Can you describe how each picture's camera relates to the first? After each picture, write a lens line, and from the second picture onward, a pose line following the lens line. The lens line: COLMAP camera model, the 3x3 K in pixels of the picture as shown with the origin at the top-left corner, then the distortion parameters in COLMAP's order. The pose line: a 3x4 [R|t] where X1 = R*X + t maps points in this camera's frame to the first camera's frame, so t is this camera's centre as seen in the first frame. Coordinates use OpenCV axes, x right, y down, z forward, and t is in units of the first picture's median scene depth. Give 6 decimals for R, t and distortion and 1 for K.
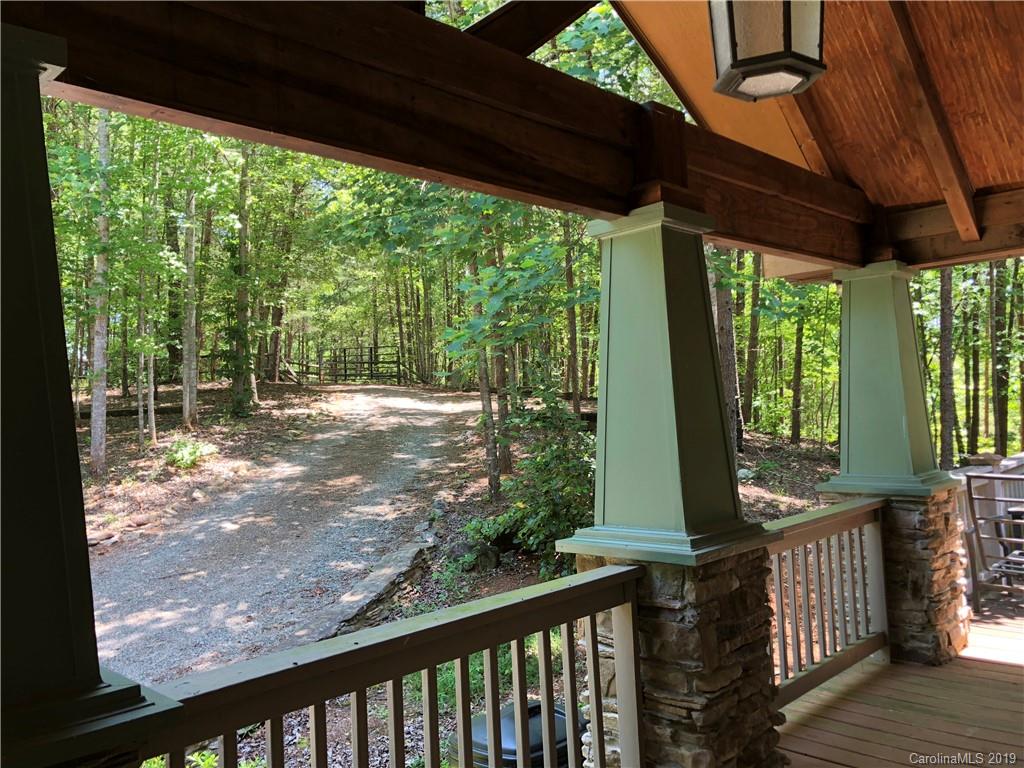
lens RADIAL K [[835.4, 0, 517.3], [0, 835.4, 377.4], [0, 0, 1]] dist [0.008474, -0.003054]
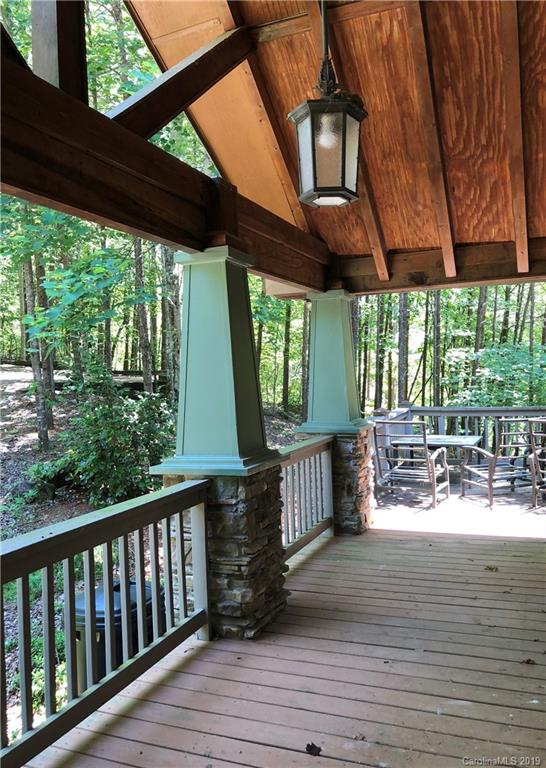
lens RADIAL K [[608.4, 0, 311.2], [0, 608.4, 384.6], [0, 0, 1]] dist [0.117032, -0.271993]
pose [[0.916256, 0.006488, 0.400540, -0.107046], [-0.024407, 0.998916, 0.039650, -0.001067], [-0.399848, -0.046106, 0.915421, -0.090017]]
